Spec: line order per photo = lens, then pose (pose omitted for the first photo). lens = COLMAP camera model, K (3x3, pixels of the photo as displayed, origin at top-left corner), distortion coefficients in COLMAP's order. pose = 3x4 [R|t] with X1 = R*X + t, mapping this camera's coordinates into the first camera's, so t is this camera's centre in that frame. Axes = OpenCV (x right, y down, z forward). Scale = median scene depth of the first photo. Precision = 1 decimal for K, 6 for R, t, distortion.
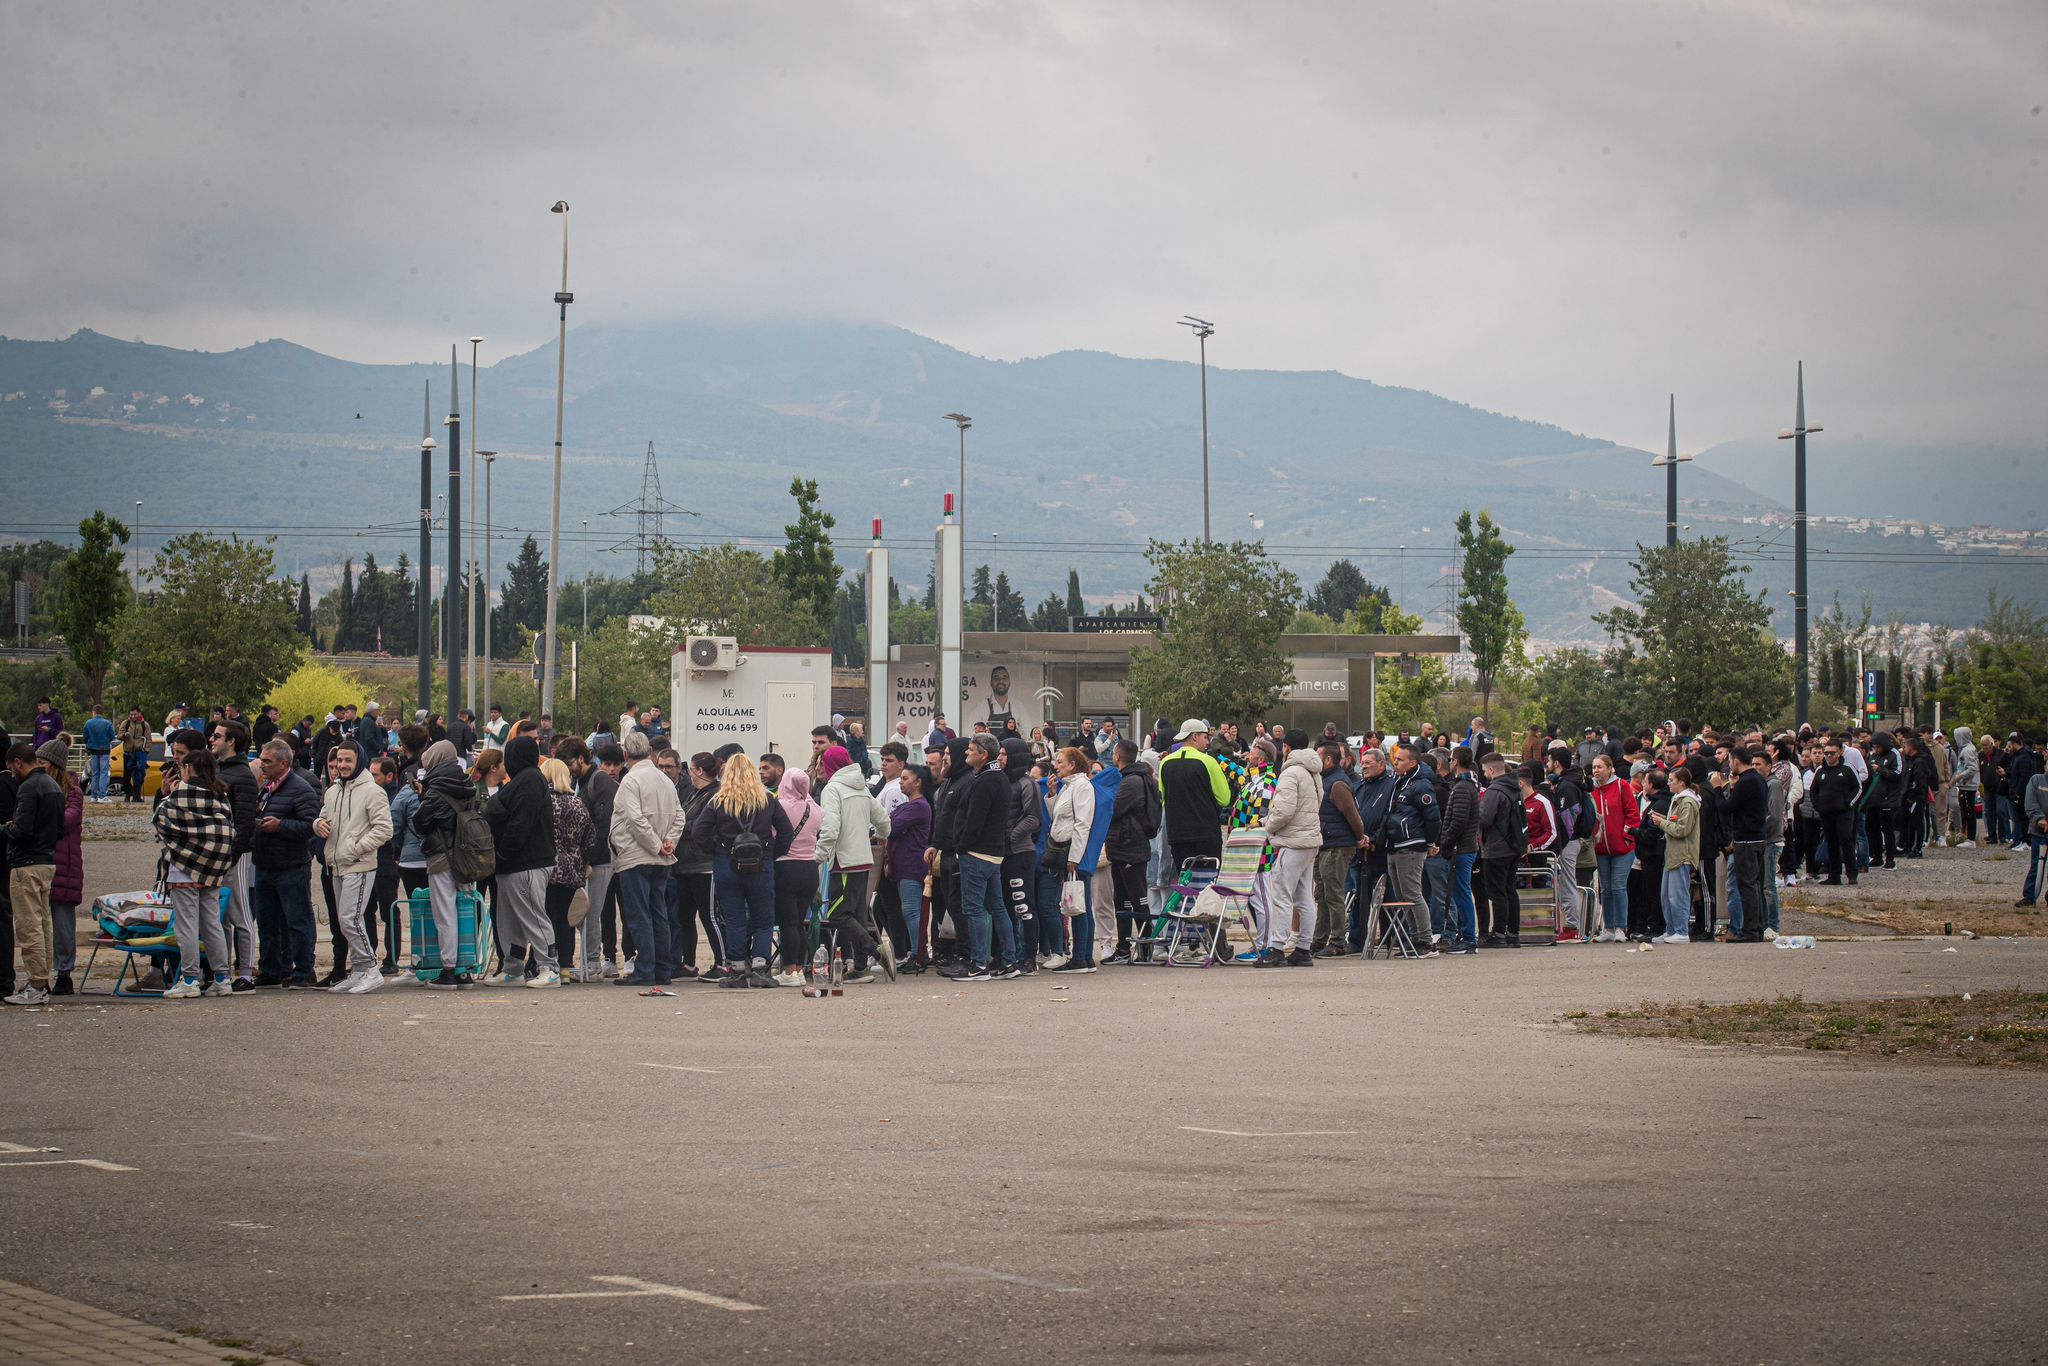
lens RADIAL K [[5589.4, 0, 1024.0], [0, 5589.4, 683.0], [0, 0, 1]] dist [-0.017966, 1.750544]
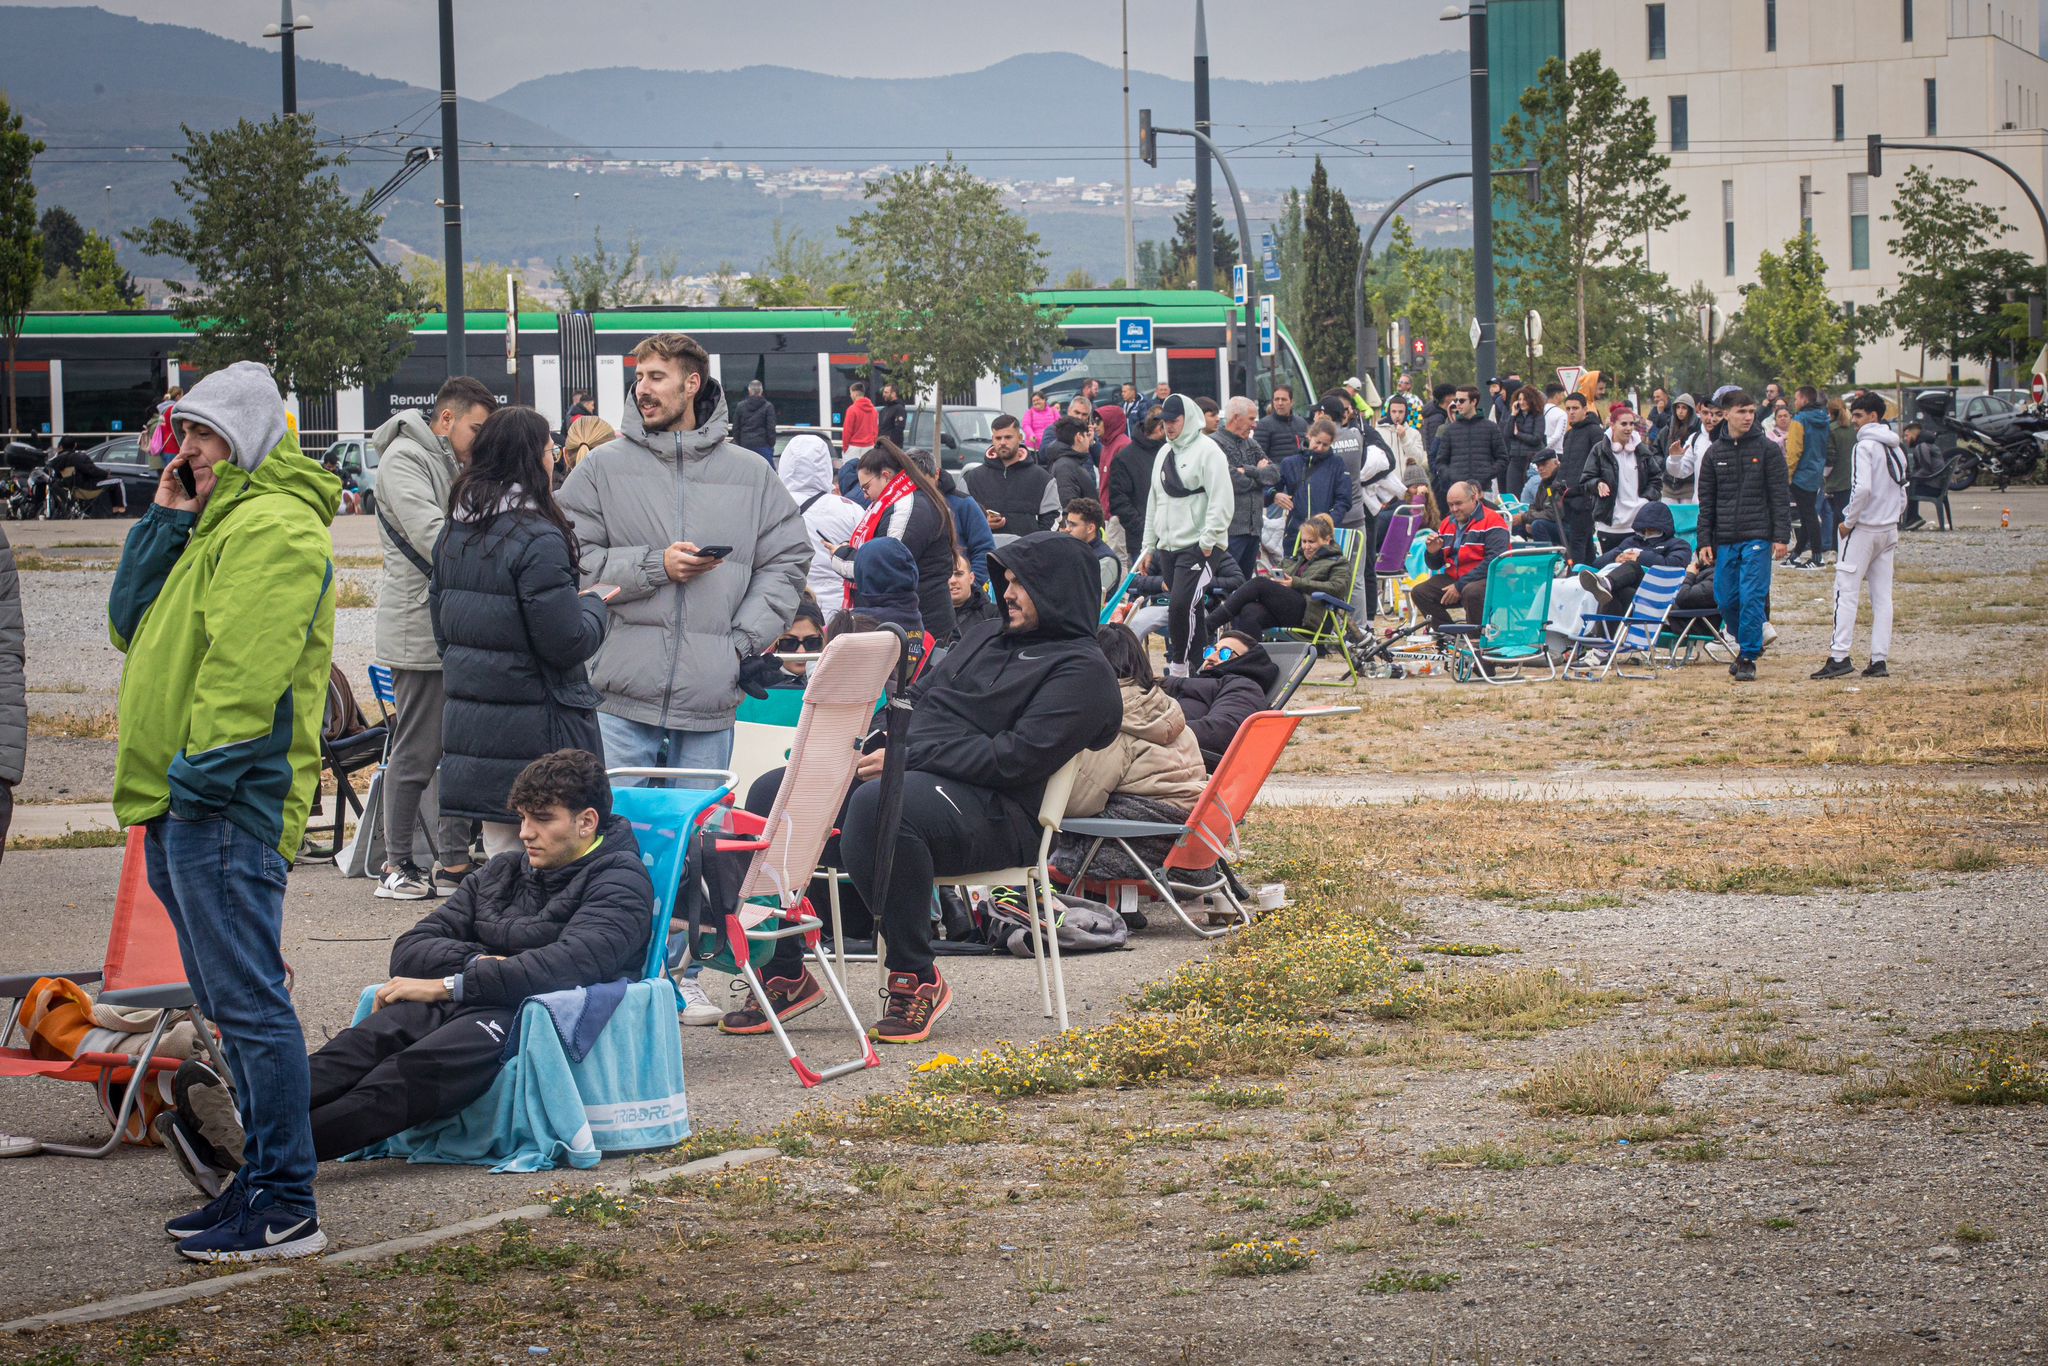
lens RADIAL K [[5589.4, 0, 1024.0], [0, 5589.4, 683.0], [0, 0, 1]] dist [-0.017966, 1.750544]
pose [[0.979422, -0.035737, 0.198635, 0.066146], [0.023906, 0.997812, 0.061642, 0.003472], [-0.200403, -0.055625, 0.978133, 0.270619]]
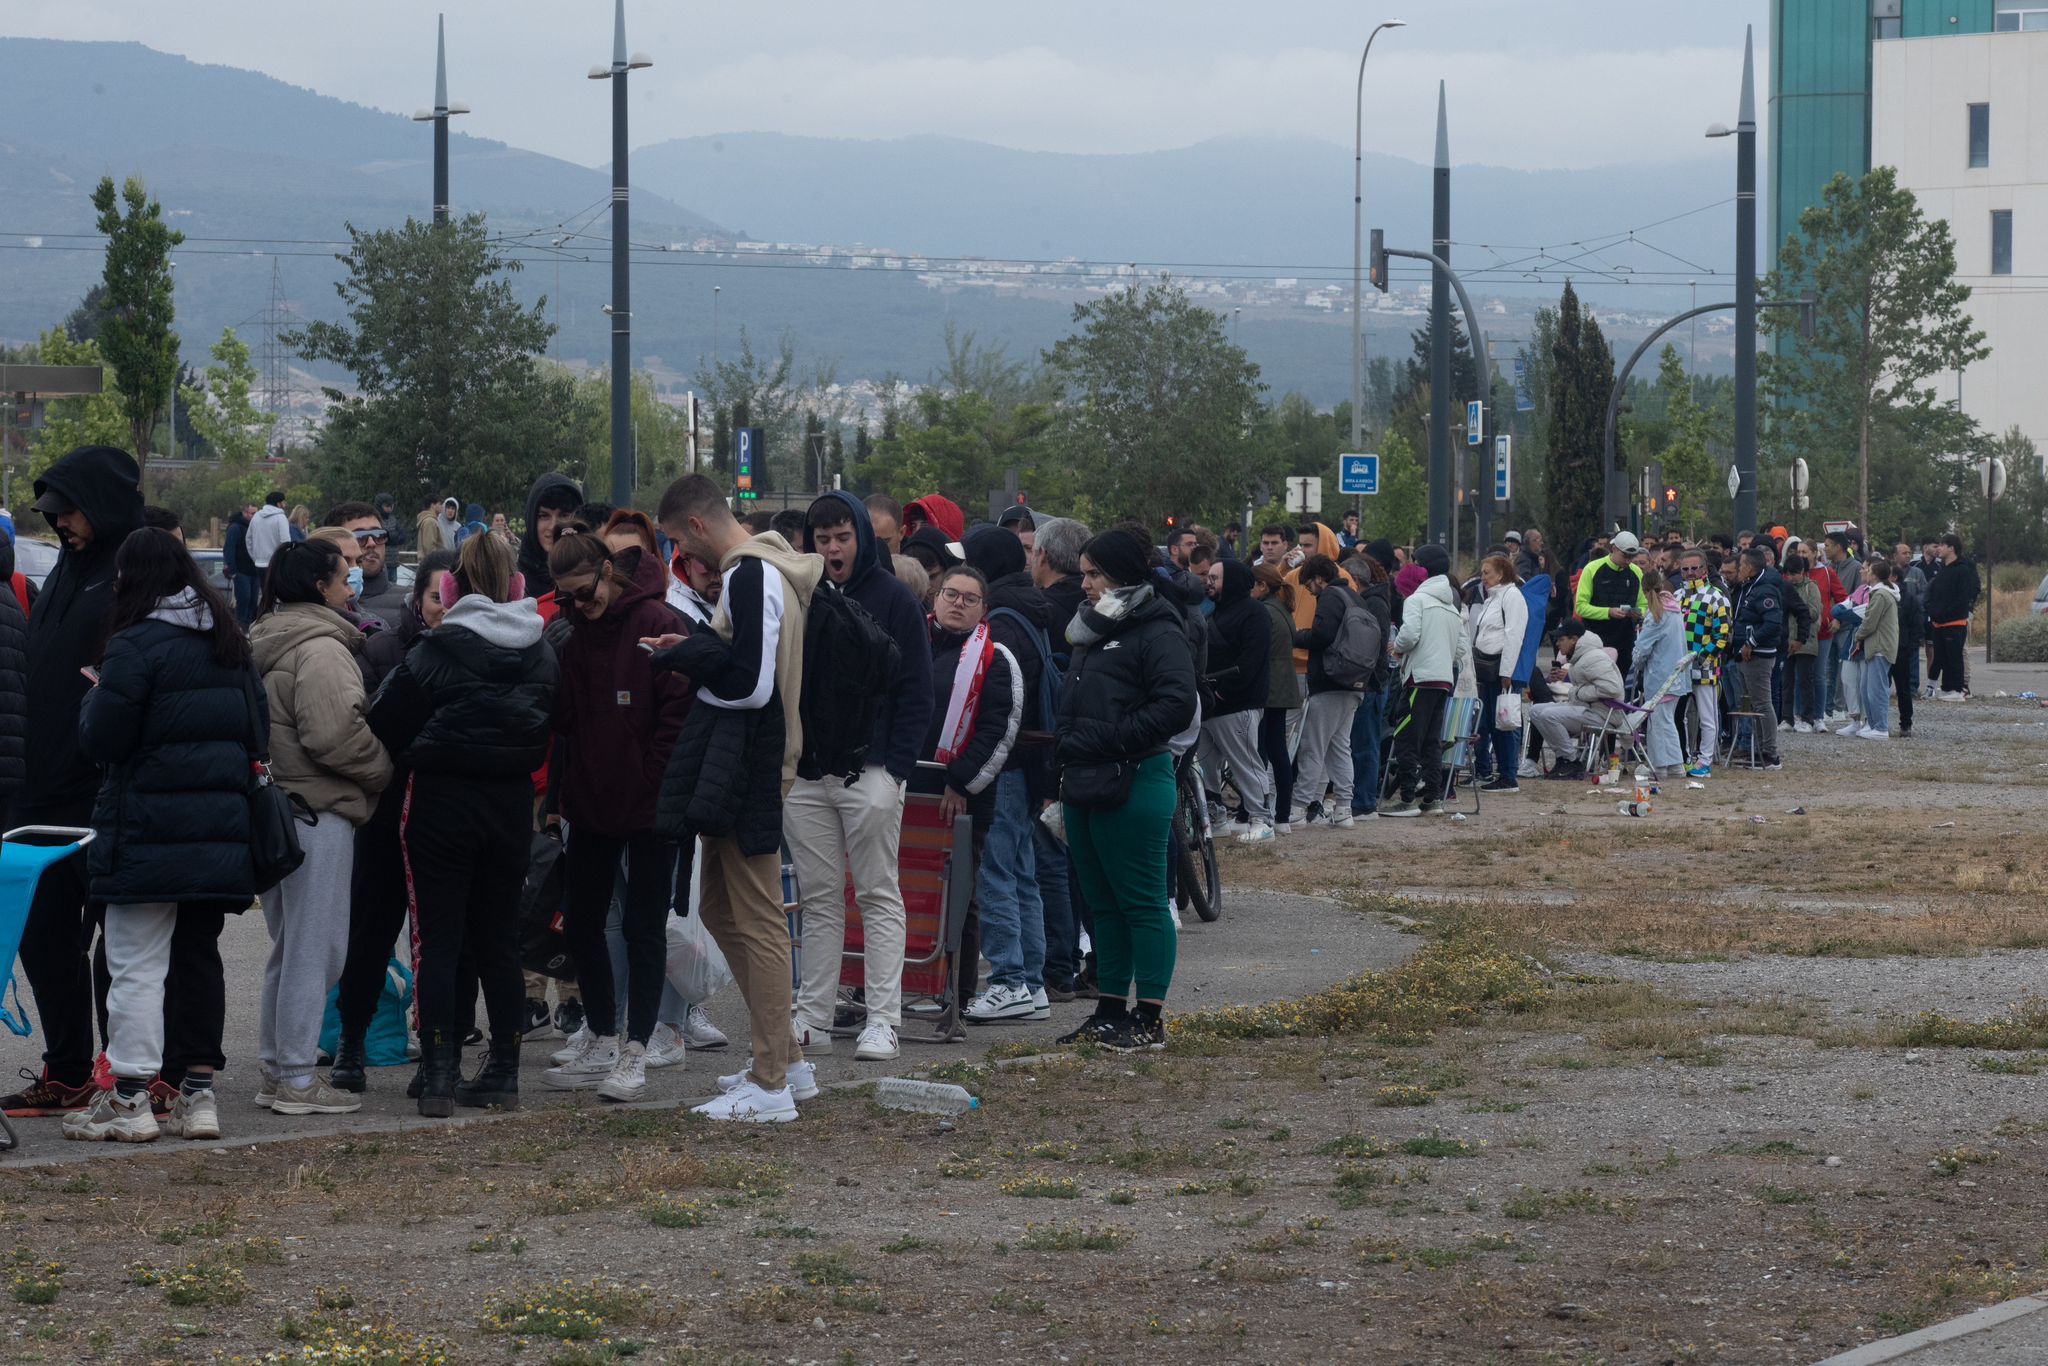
lens RADIAL K [[6893.2, 0, 1024.0], [0, 6893.2, 683.0], [0, 0, 1]] dist [0.194137, 0.420001]
pose [[0.985218, -0.001540, 0.171296, 0.045518], [-0.003940, 0.999491, 0.031647, 0.002500], [-0.171257, -0.031854, 0.984711, 0.175312]]
